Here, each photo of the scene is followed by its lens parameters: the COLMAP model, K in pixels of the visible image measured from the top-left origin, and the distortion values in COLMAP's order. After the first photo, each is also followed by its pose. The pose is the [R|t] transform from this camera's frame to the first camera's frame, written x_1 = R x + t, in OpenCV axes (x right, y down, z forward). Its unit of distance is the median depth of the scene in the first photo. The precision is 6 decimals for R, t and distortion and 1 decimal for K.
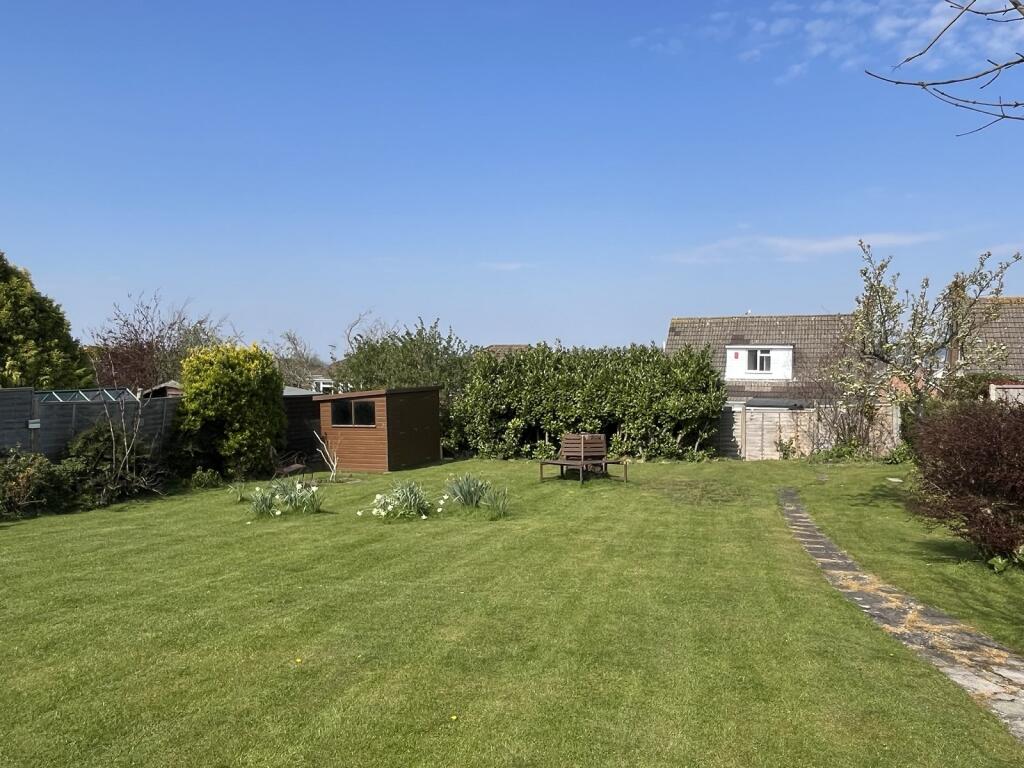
lens RADIAL K [[733.8, 0, 516.8], [0, 733.8, 386.7], [0, 0, 1]] dist [0.004197, 0.000051]
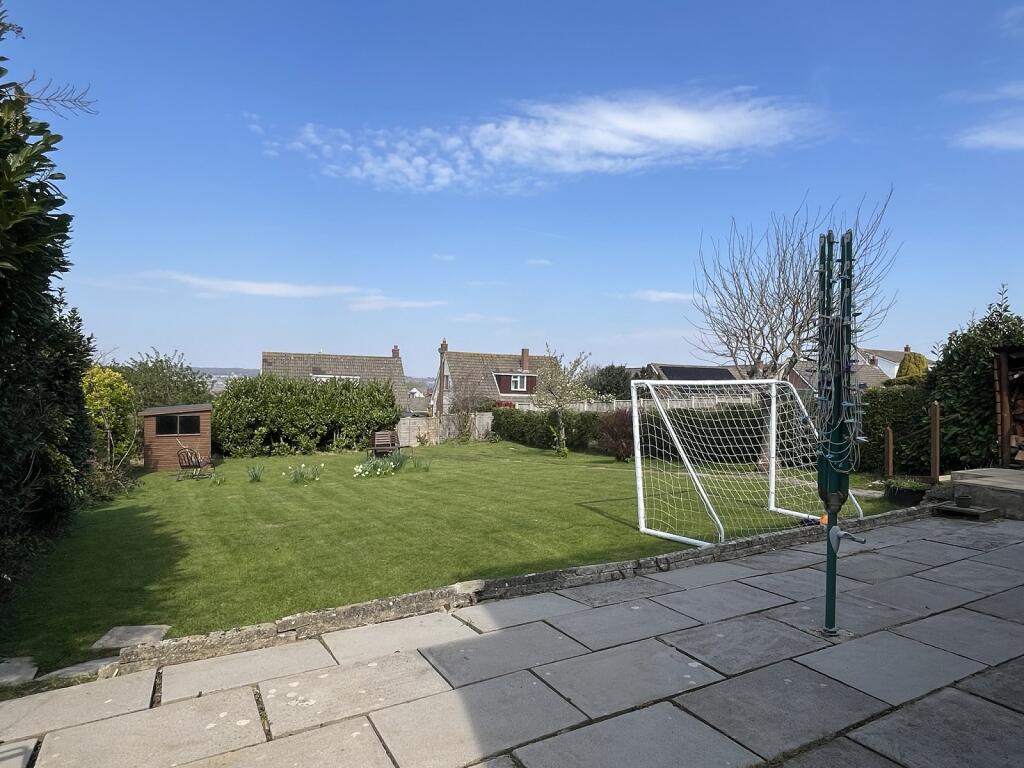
lens RADIAL K [[605.8, 0, 512.0], [0, 605.8, 384.0], [0, 0, 1]] dist [-0.000280, -0.000888]
pose [[0.699875, 0.021392, 0.713945, -0.528744], [0.002499, 0.999472, -0.032397, -0.000166], [-0.714261, 0.024458, 0.699452, -0.153011]]
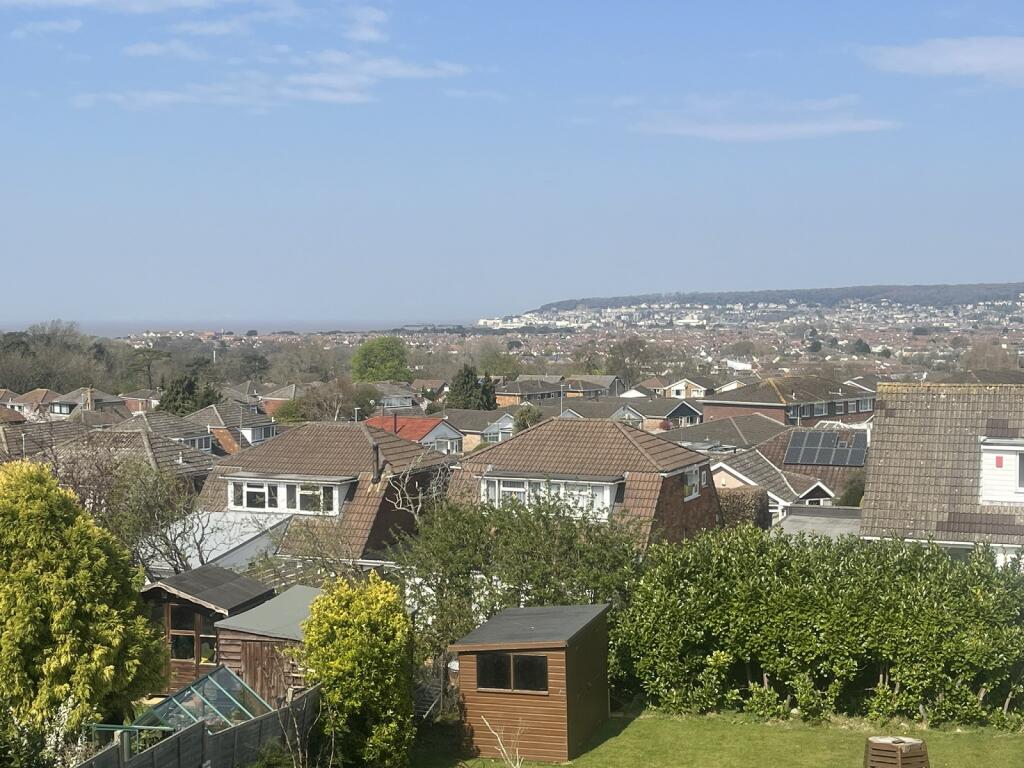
lens RADIAL K [[1476.7, 0, 512.0], [0, 1476.7, 384.0], [0, 0, 1]] dist [0.126186, -0.399769]
pose [[0.999404, -0.003707, 0.034319, -0.247508], [0.003418, 0.999958, 0.008465, -0.221360], [-0.034349, -0.008343, 0.999375, -0.332311]]
